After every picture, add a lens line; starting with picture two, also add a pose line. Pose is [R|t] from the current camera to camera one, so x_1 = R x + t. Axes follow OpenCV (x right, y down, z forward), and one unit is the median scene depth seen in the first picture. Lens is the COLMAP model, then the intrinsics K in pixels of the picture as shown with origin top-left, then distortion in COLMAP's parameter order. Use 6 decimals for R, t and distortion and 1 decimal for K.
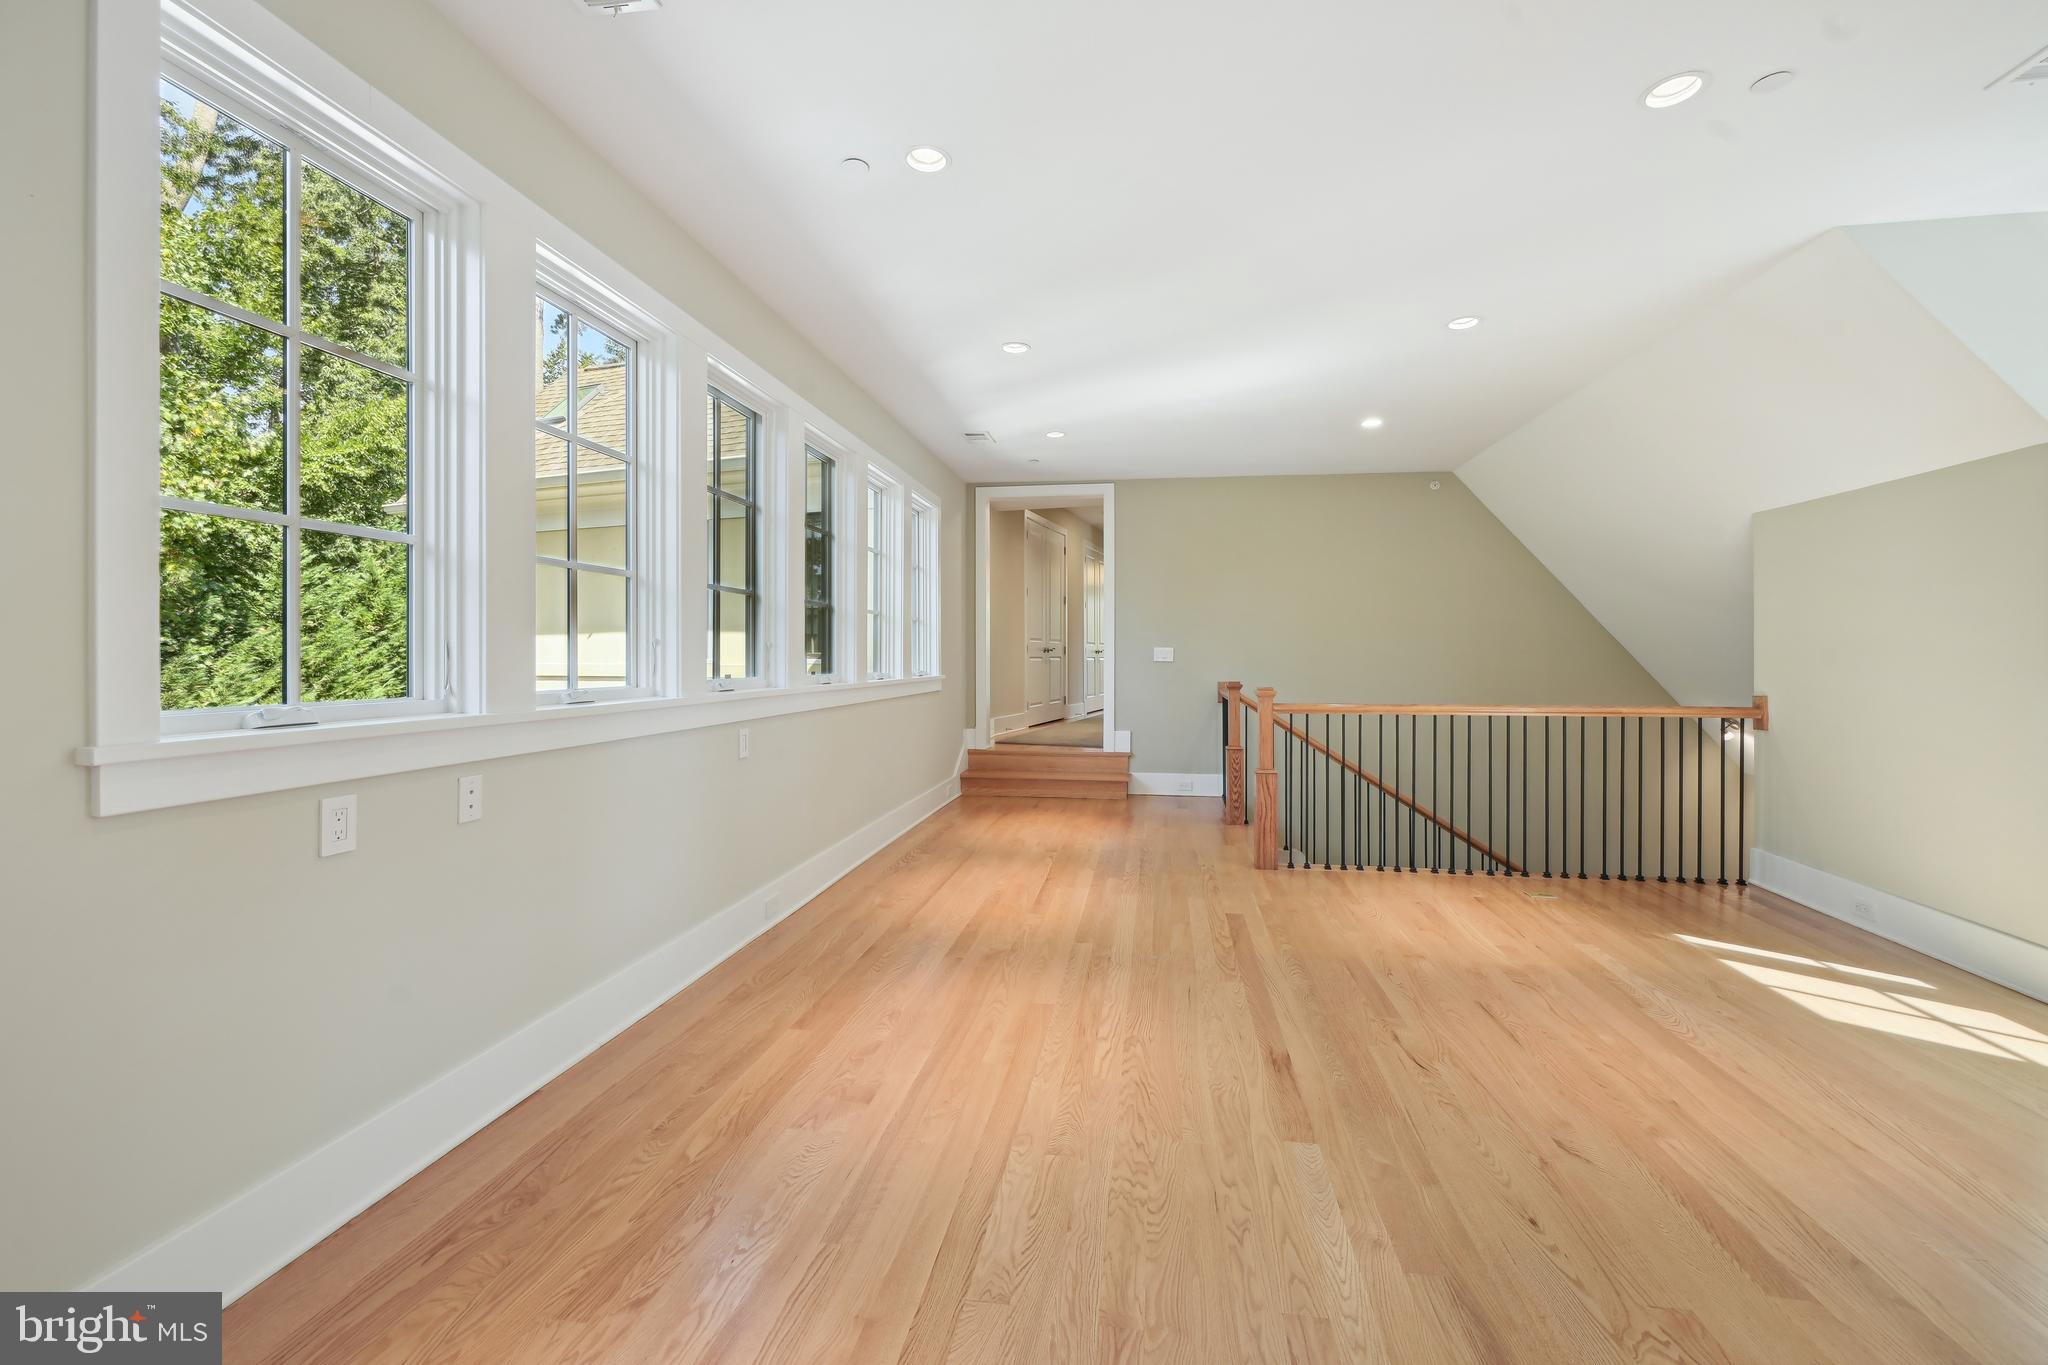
lens RADIAL K [[835.6, 0, 1030.2], [0, 835.6, 663.1], [0, 0, 1]] dist [-0.004476, -0.000870]
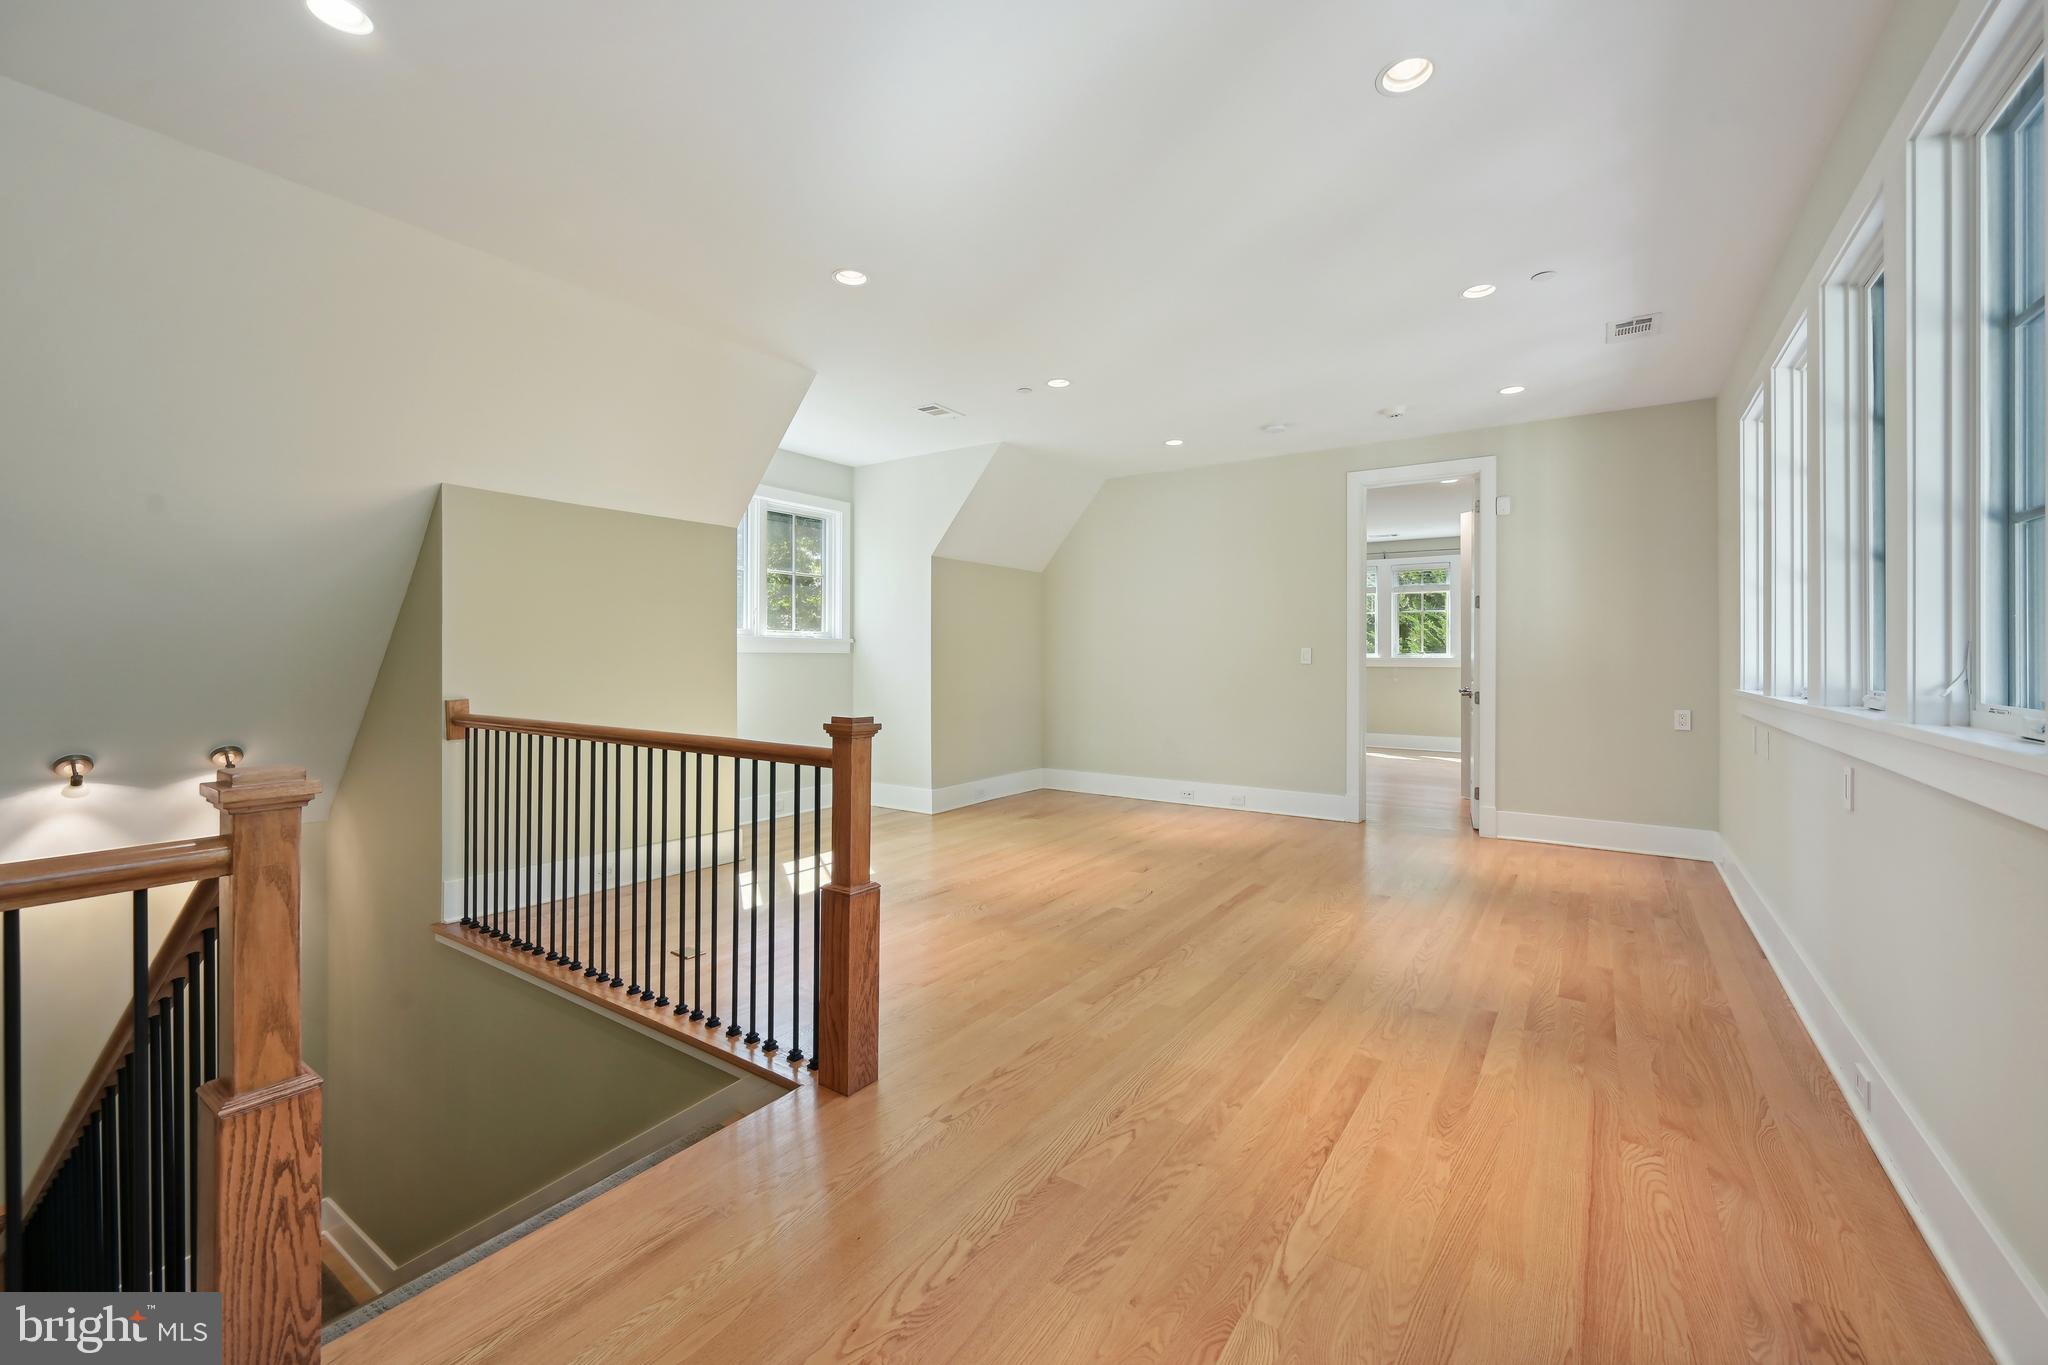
lens RADIAL K [[835.6, 0, 1027.6], [0, 835.6, 662.1], [0, 0, 1]] dist [-0.004476, -0.000870]
pose [[-0.900941, -0.001480, 0.433939, -0.050659], [0.004000, 0.999923, 0.011715, -0.020256], [-0.433923, 0.012291, -0.900866, 2.491079]]
